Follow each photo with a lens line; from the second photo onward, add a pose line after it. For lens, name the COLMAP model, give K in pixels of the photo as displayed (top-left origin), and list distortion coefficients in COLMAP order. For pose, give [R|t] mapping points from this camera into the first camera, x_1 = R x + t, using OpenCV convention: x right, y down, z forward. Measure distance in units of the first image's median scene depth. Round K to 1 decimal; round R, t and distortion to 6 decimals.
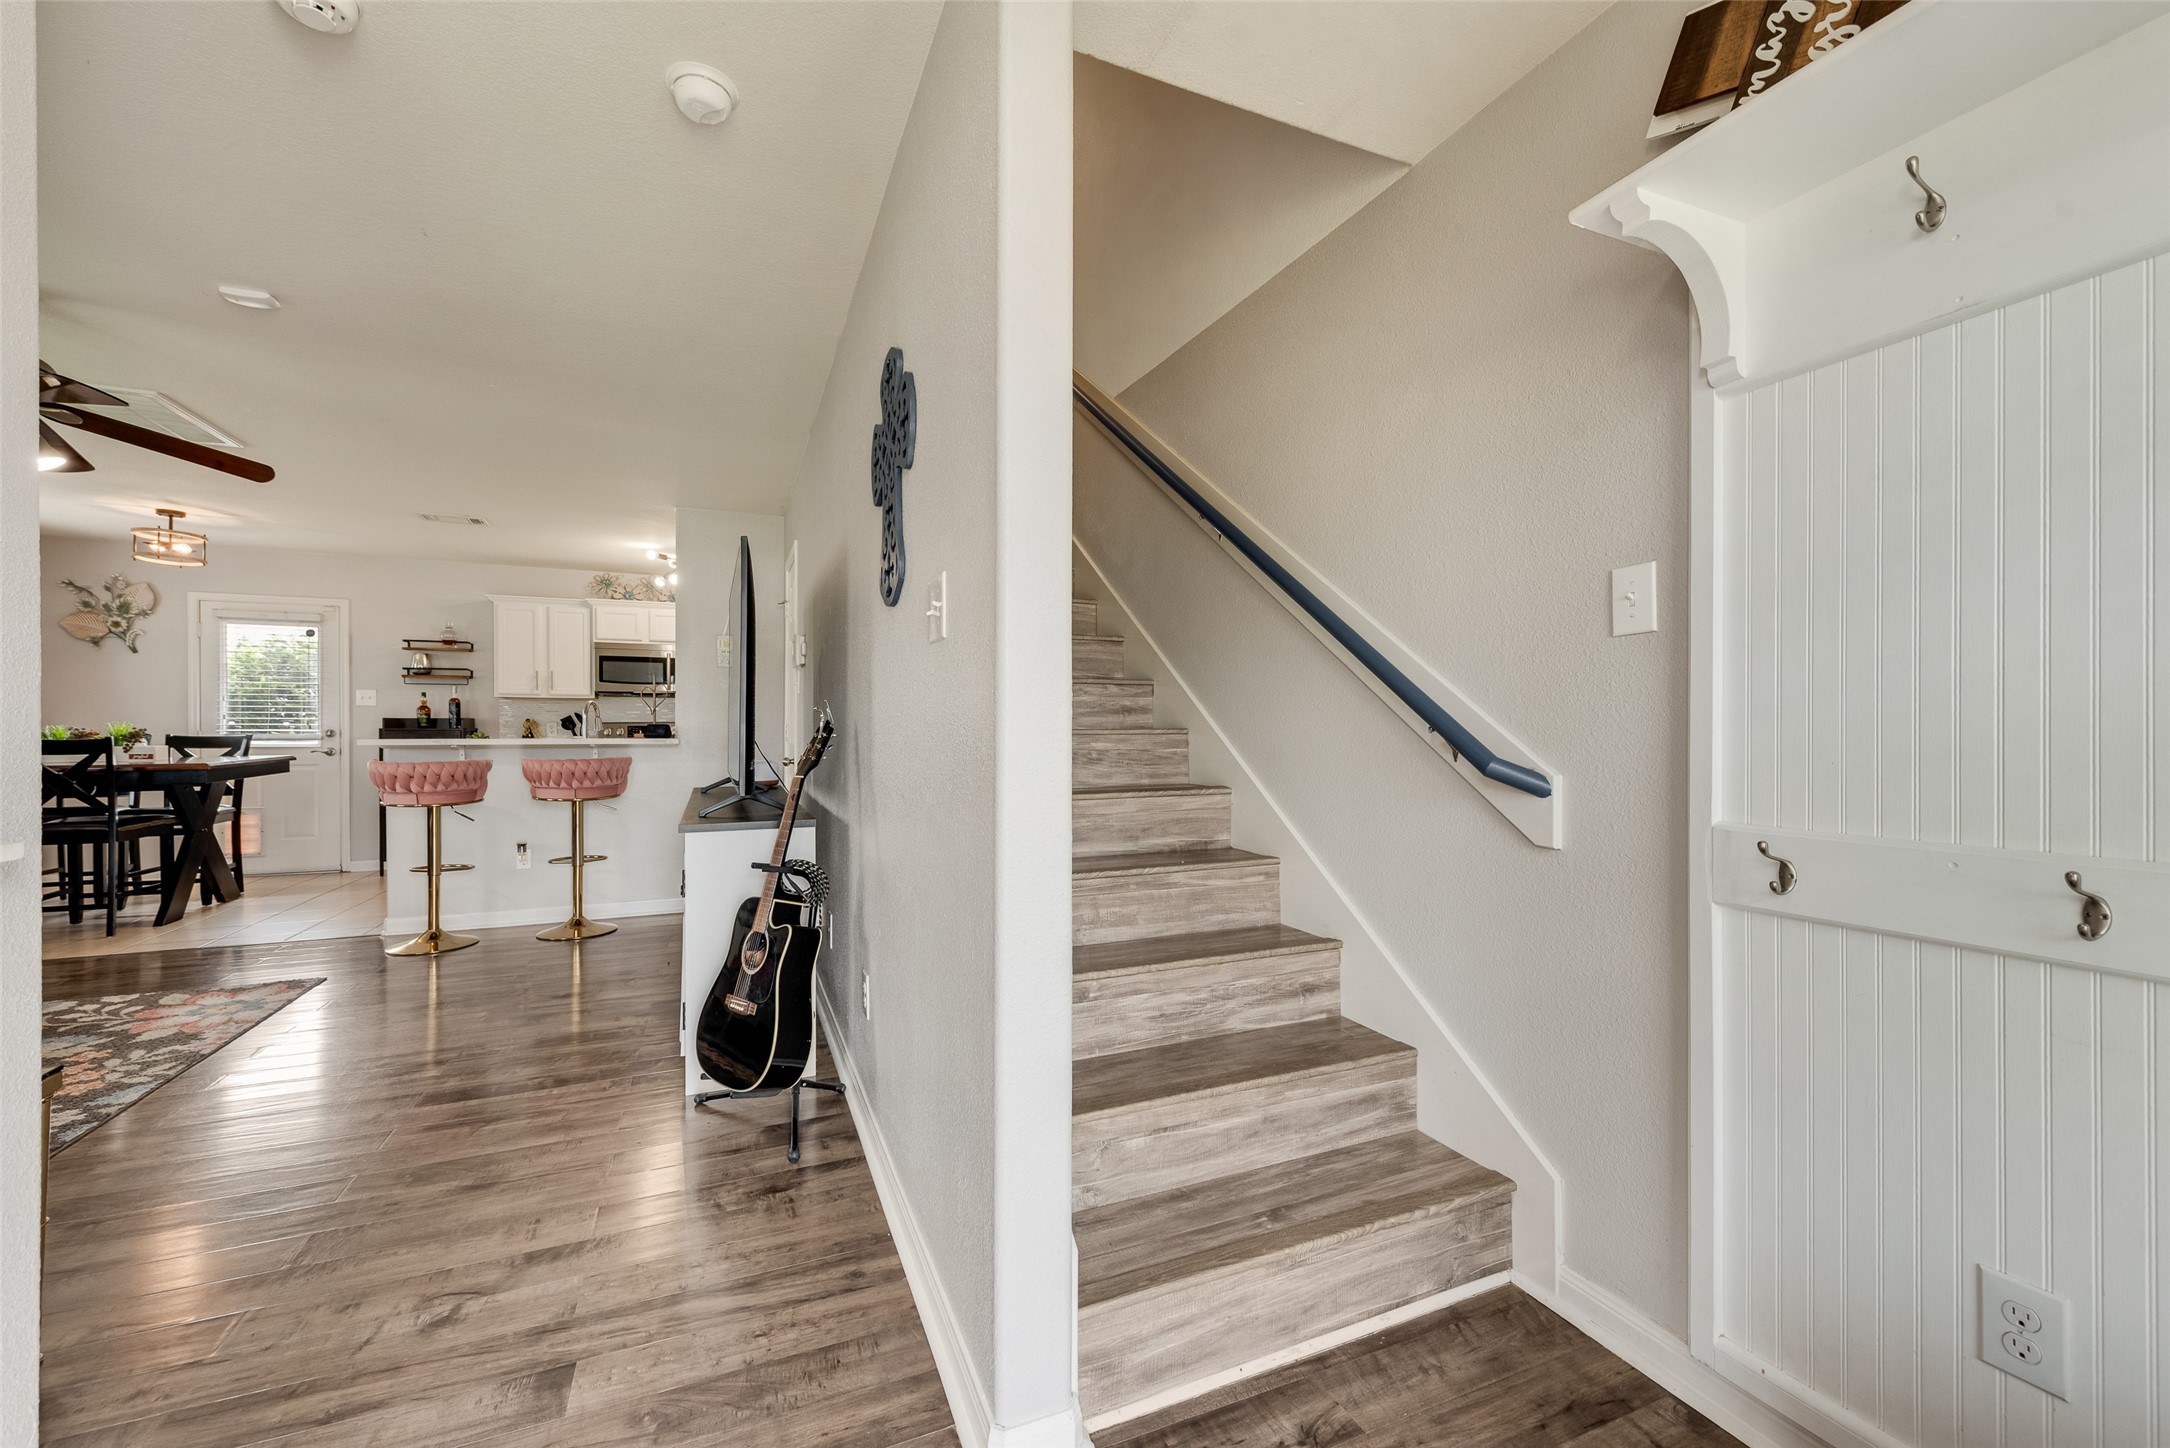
lens RADIAL K [[841.8, 0, 1080.6], [0, 841.8, 735.4], [0, 0, 1]] dist [0.001975, -0.001562]
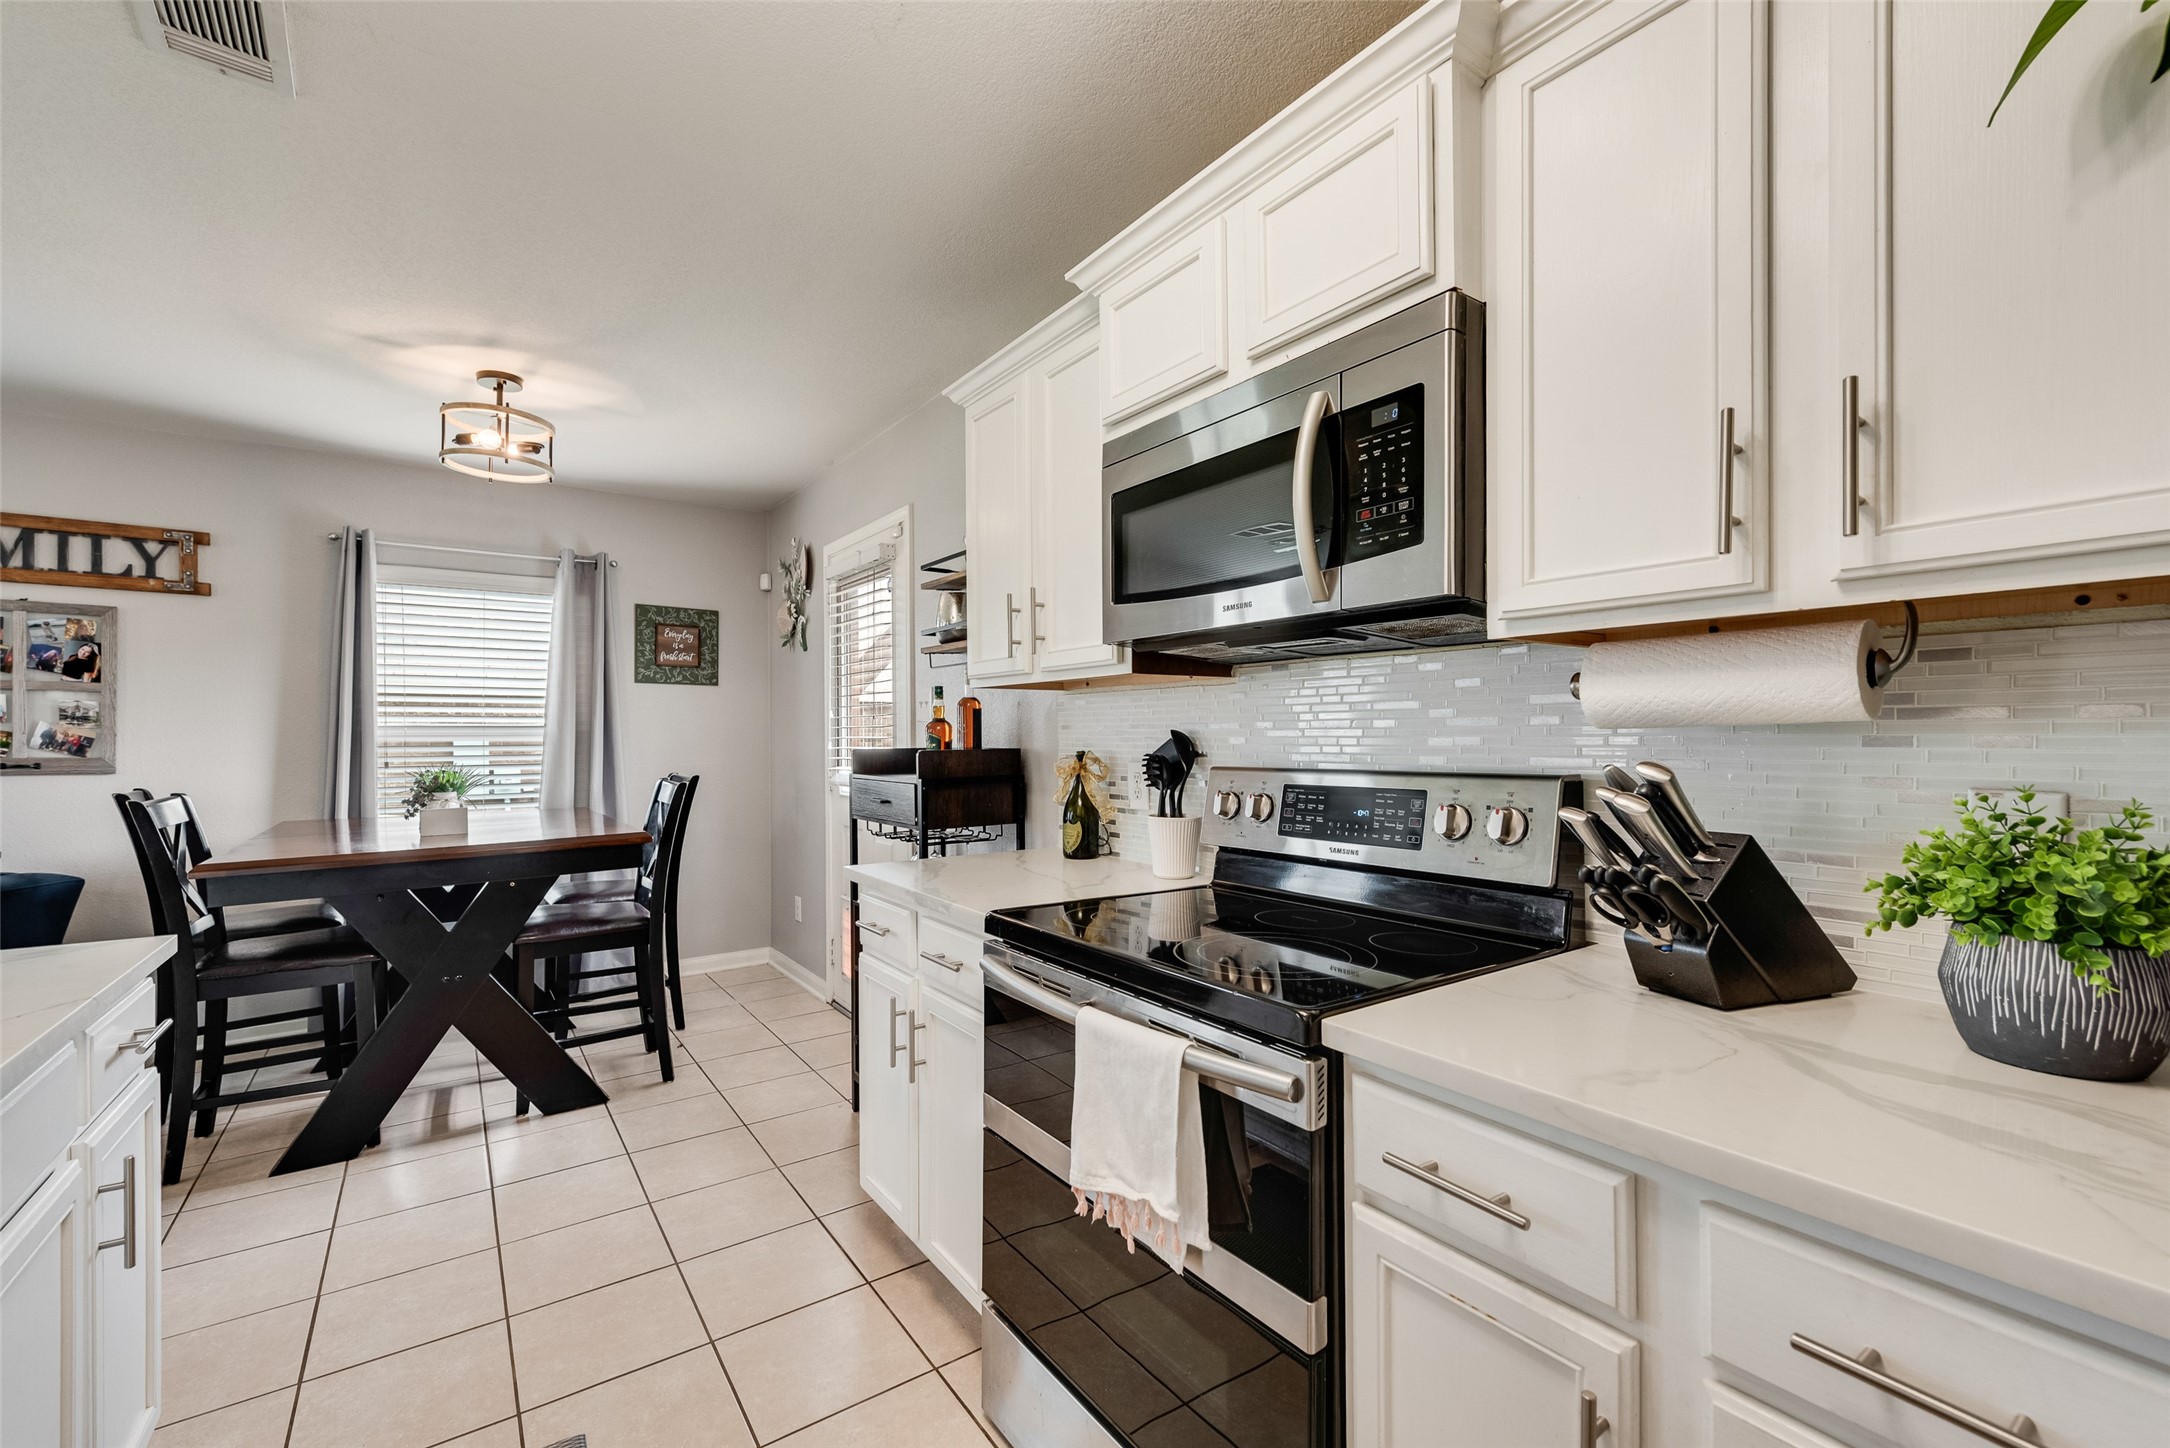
lens RADIAL K [[896.6, 0, 1073.8], [0, 896.6, 742.2], [0, 0, 1]] dist [0.011688, -0.003805]
pose [[0.207328, 0.007224, -0.978245, -0.370164], [-0.002940, 0.999973, 0.006761, -0.029518], [0.978267, 0.001475, 0.207344, 1.069742]]
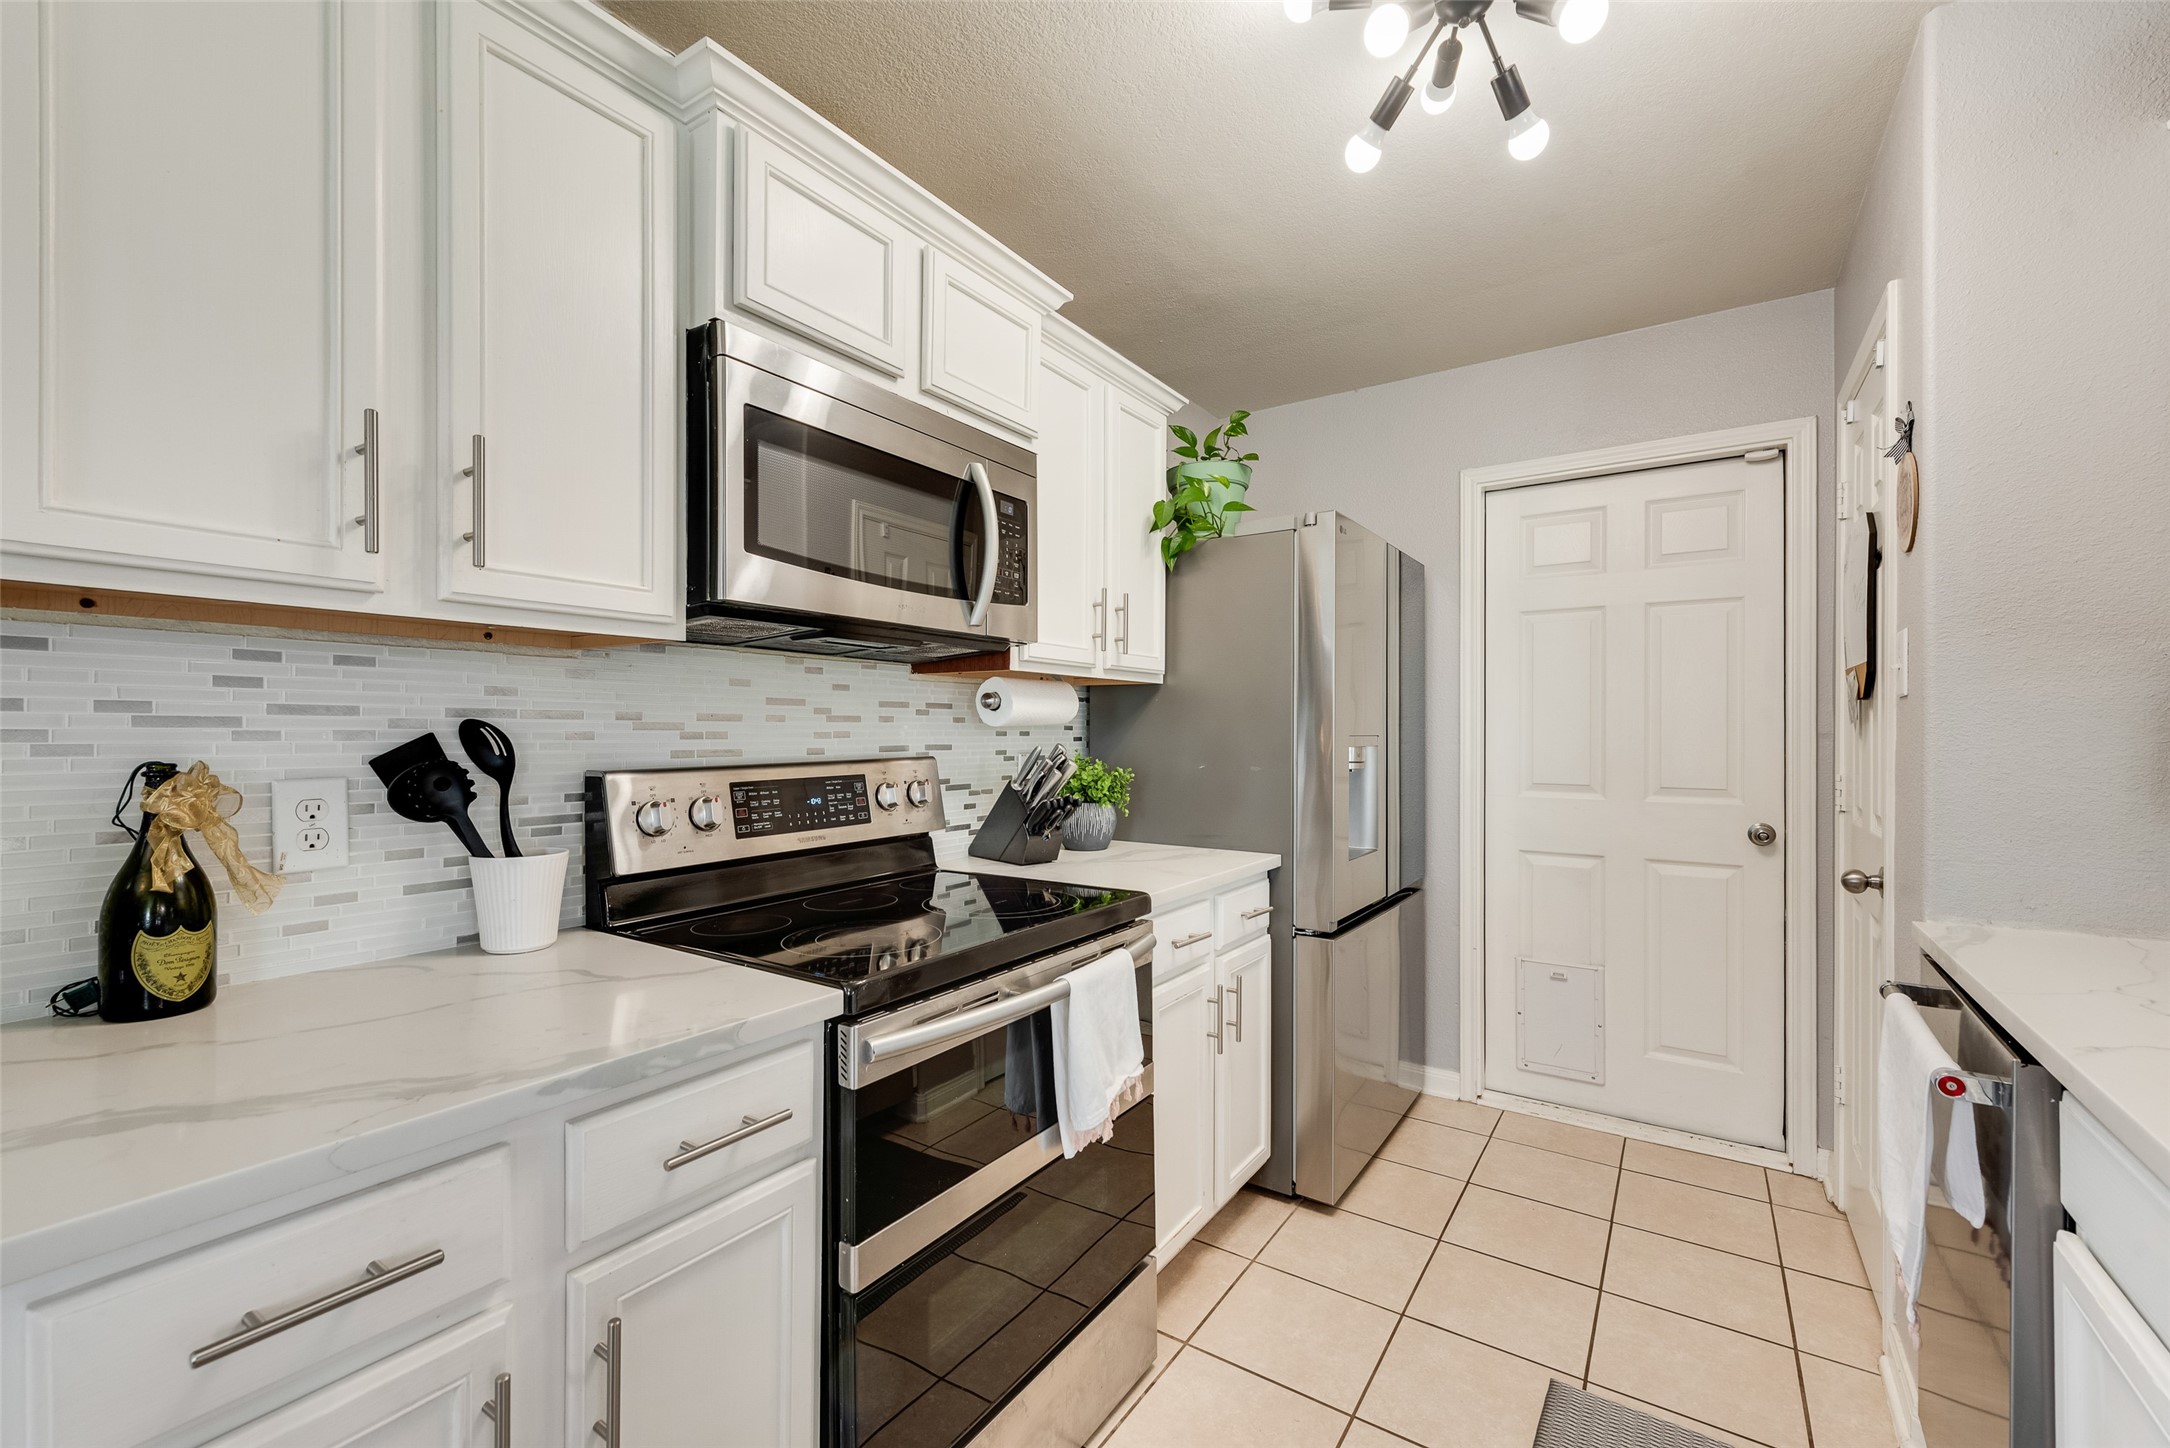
lens RADIAL K [[896.6, 0, 1070.7], [0, 896.6, 732.1], [0, 0, 1]] dist [0.011688, -0.003805]
pose [[0.846354, 0.000311, 0.532621, -0.702863], [0.002419, 0.999987, -0.004427, -0.027665], [-0.532615, 0.005035, 0.846342, 0.917358]]
